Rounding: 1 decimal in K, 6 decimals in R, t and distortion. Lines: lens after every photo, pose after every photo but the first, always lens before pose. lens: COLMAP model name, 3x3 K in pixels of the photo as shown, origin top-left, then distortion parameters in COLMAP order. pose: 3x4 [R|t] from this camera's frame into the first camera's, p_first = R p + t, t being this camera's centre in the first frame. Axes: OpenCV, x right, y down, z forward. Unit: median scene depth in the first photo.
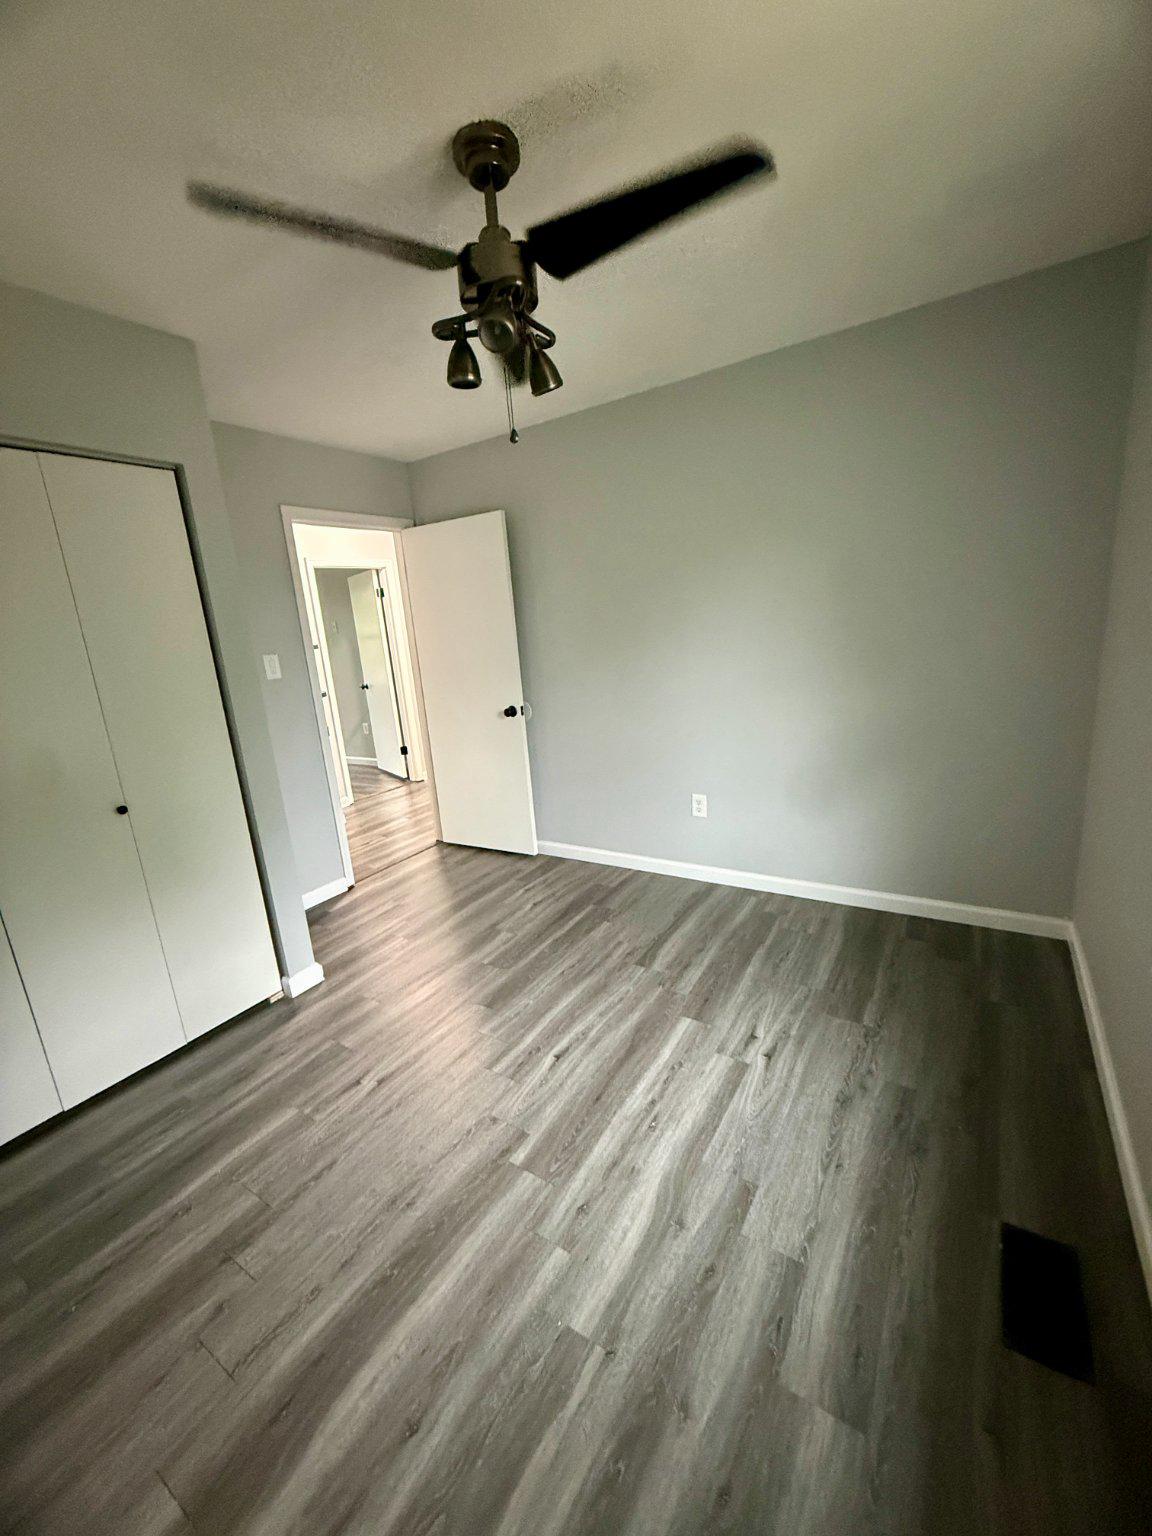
lens RADIAL K [[614.6, 0, 576.0], [0, 614.6, 768.0], [0, 0, 1]] dist [0.010643, -0.000398]
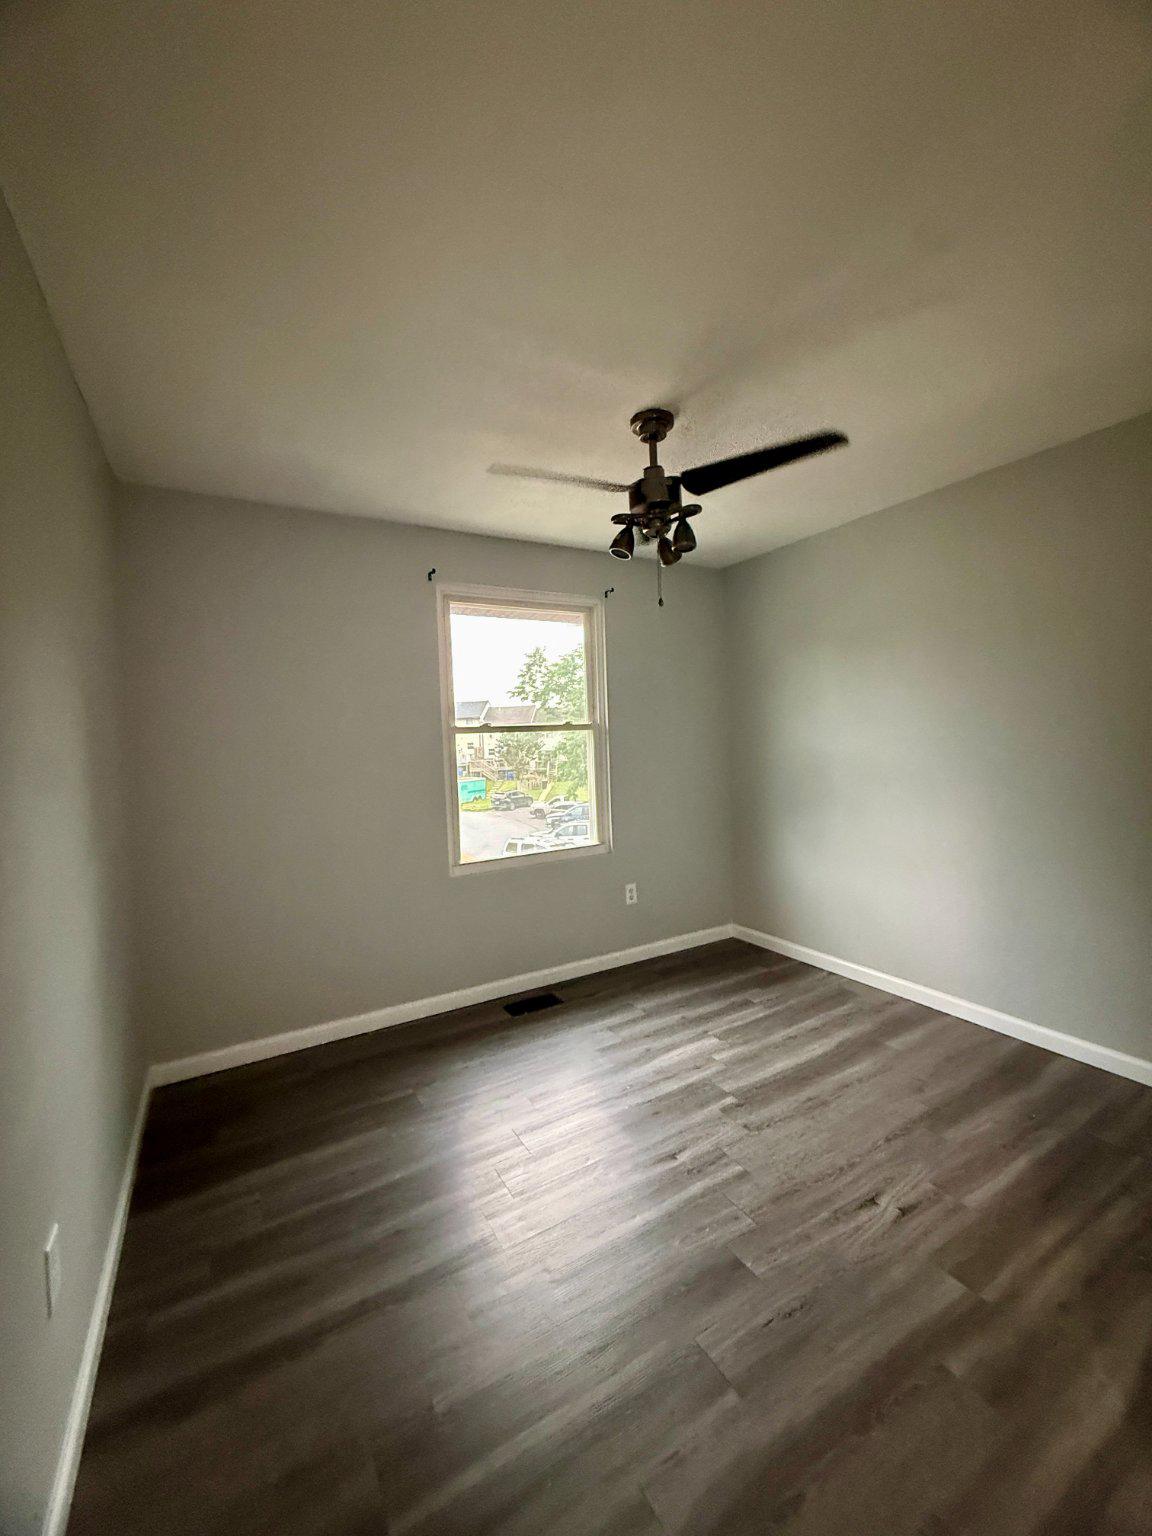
lens RADIAL K [[634.8, 0, 567.4], [0, 634.8, 759.6], [0, 0, 1]] dist [0.019451, 0.000112]
pose [[-0.882055, 0.093508, 0.461773, -0.570134], [0.204713, 0.958819, 0.196872, -0.508738], [-0.424348, 0.268183, -0.864874, 2.488396]]
